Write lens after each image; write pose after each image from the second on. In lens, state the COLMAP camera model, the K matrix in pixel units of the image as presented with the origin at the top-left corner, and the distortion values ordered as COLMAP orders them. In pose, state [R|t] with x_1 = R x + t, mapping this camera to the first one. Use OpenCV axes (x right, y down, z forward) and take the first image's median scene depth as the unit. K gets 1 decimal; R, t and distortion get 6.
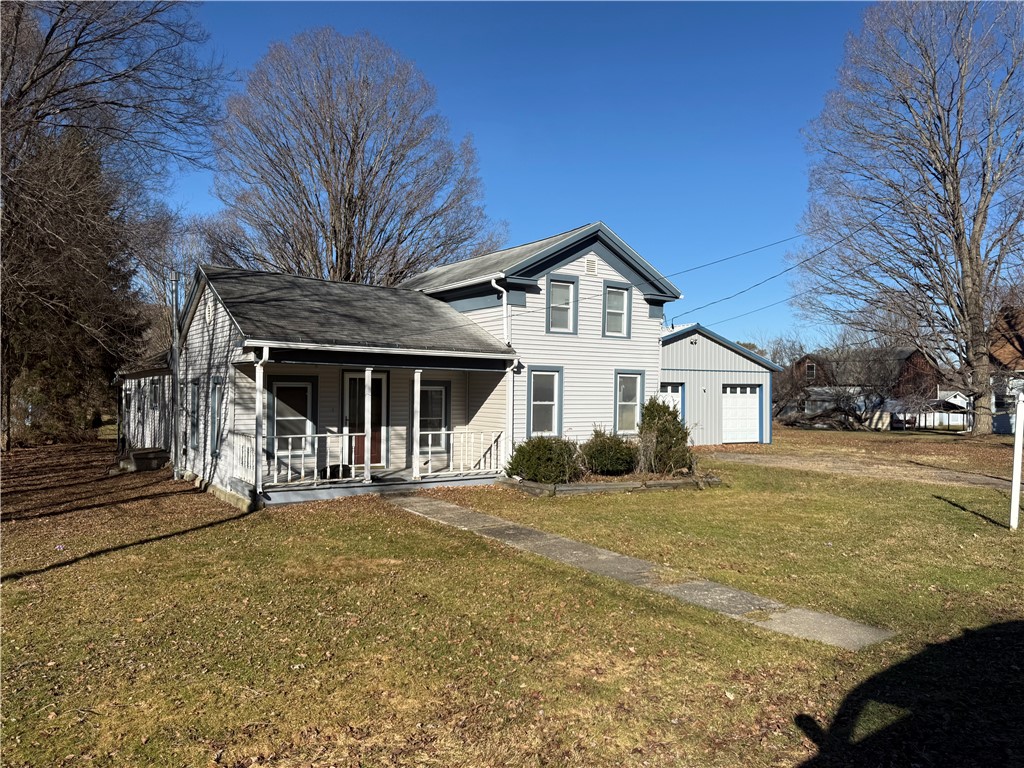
lens RADIAL K [[723.8, 0, 512.0], [0, 723.8, 384.0], [0, 0, 1]] dist [0.048344, -0.004029]
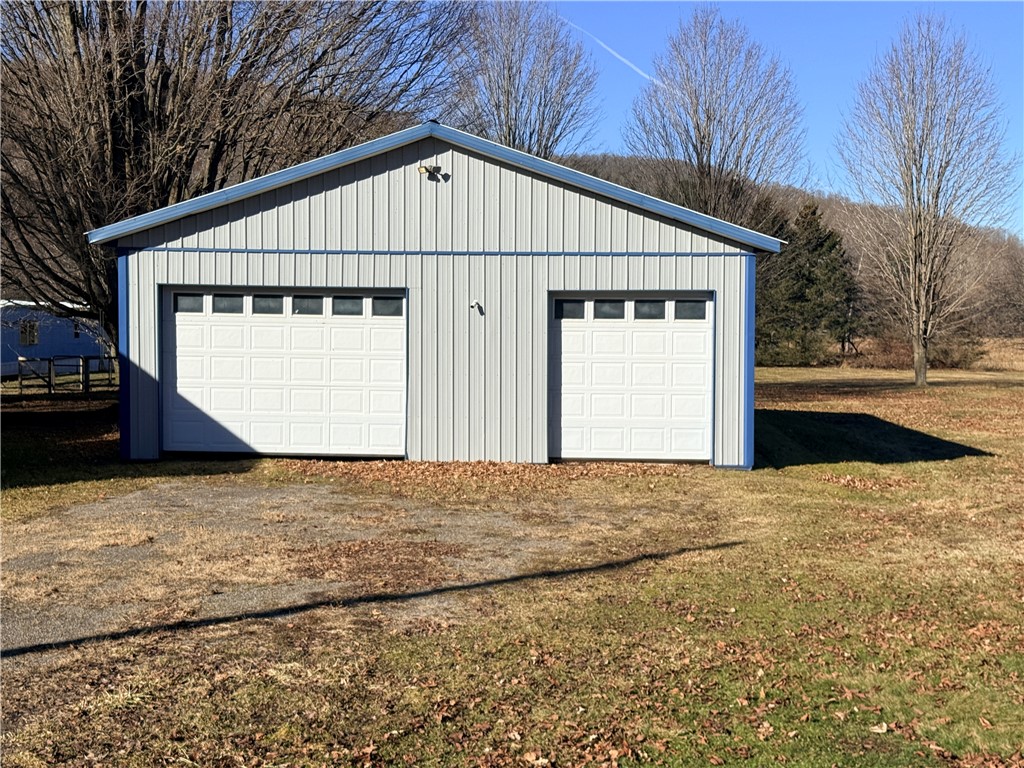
lens RADIAL K [[1428.9, 0, 512.0], [0, 1428.9, 384.0], [0, 0, 1]] dist [0.222291, 0.001808]
pose [[0.839466, 0.027183, -0.542731, 1.180909], [0.004306, 0.998384, 0.056665, 0.010316], [0.543395, -0.049905, 0.837993, 0.739167]]
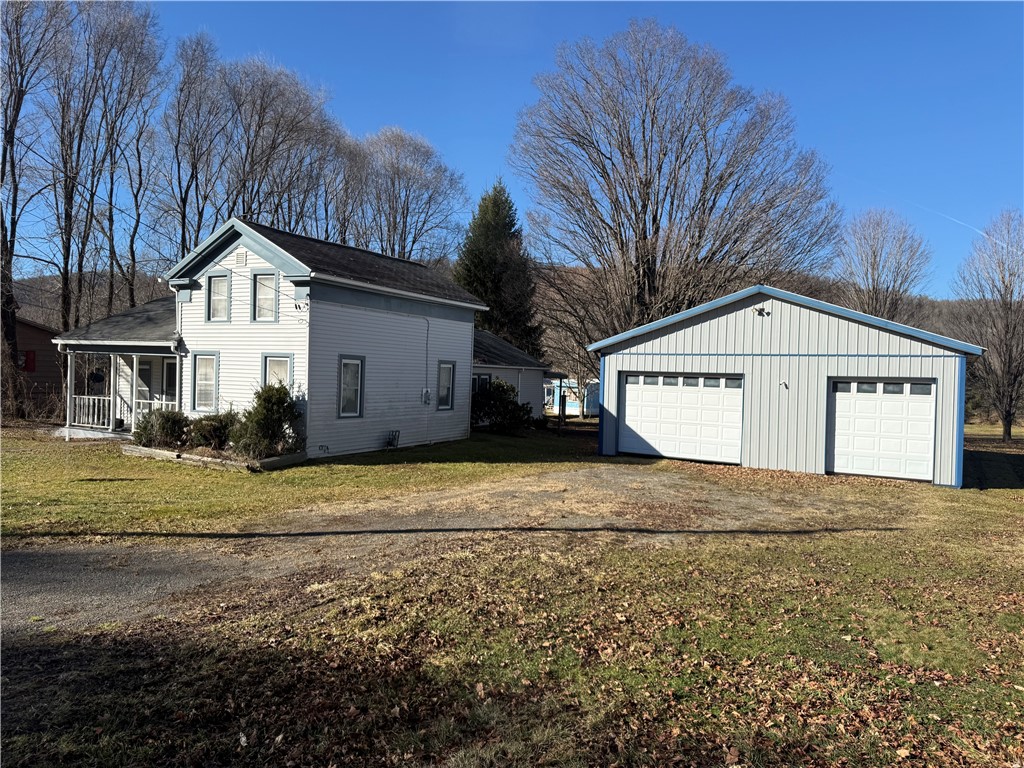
lens RADIAL K [[723.8, 0, 512.0], [0, 723.8, 384.0], [0, 0, 1]] dist [0.048344, -0.004029]
pose [[0.477759, 0.013627, -0.878385, 1.284693], [-0.016284, 0.999845, 0.006654, 0.012536], [0.878340, 0.011125, 0.477907, 0.844962]]
